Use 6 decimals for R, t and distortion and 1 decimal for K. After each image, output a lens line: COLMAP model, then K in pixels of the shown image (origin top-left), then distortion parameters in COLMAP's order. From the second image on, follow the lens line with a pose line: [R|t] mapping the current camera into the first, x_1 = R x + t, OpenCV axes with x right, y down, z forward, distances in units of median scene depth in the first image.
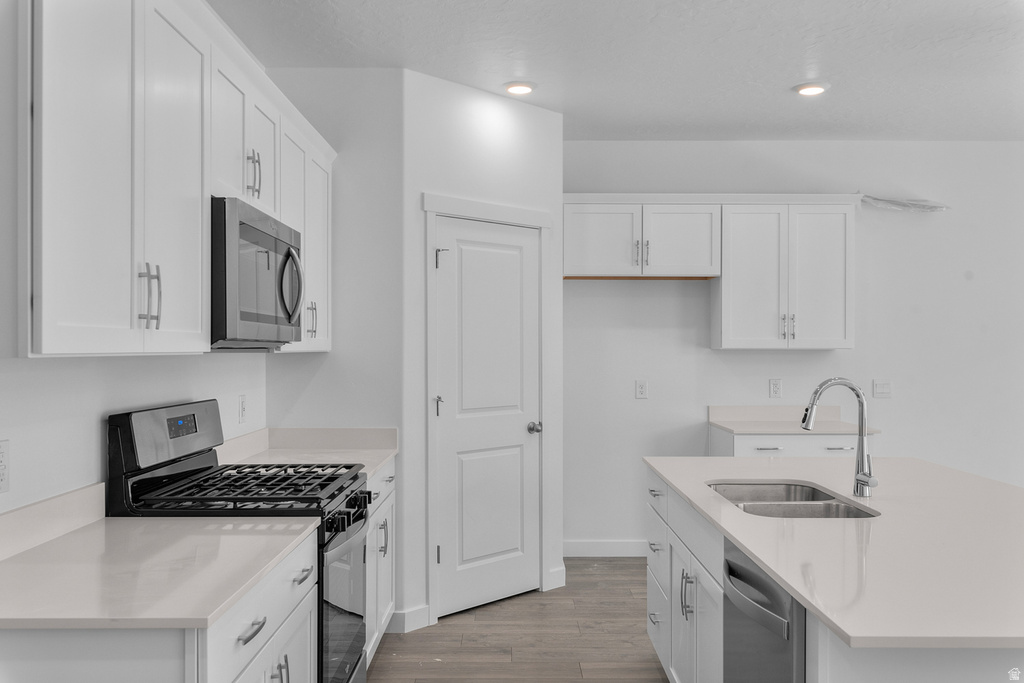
lens RADIAL K [[864.2, 0, 512.0], [0, 864.2, 341.5], [0, 0, 1]] dist [-0.008519, -0.002139]
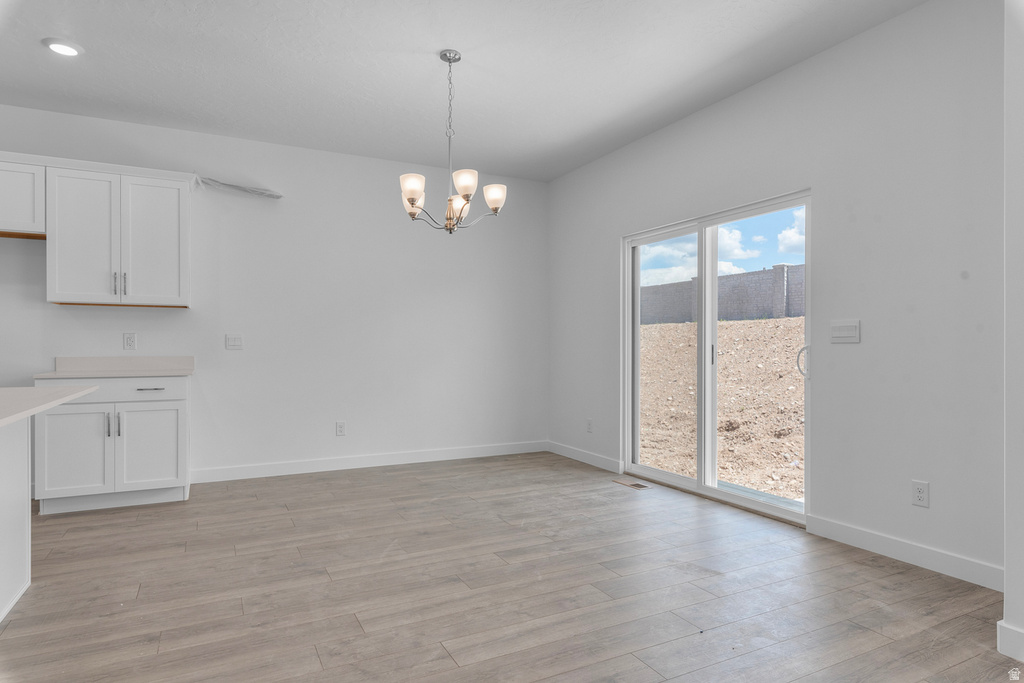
lens RADIAL K [[598.5, 0, 512.0], [0, 598.5, 341.5], [0, 0, 1]] dist [0.002771, 0.000863]
pose [[0.892798, 0.003408, 0.450445, 0.425291], [-0.003202, 0.999994, -0.001219, 0.057311], [-0.450446, -0.000354, 0.892803, 0.078363]]
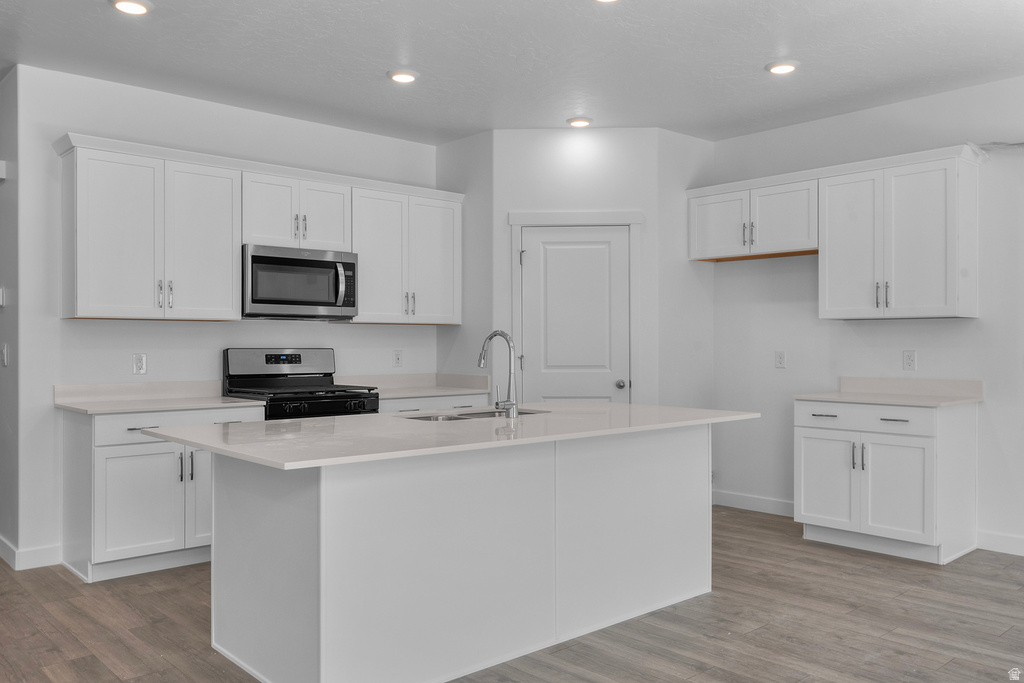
lens RADIAL K [[818.4, 0, 512.0], [0, 818.4, 341.5], [0, 0, 1]] dist [-0.000646, -0.001531]
pose [[0.666104, -0.003692, -0.745850, 0.727969], [0.005725, 0.999984, 0.000164, 0.032986], [0.745837, -0.004379, 0.666114, 0.079222]]
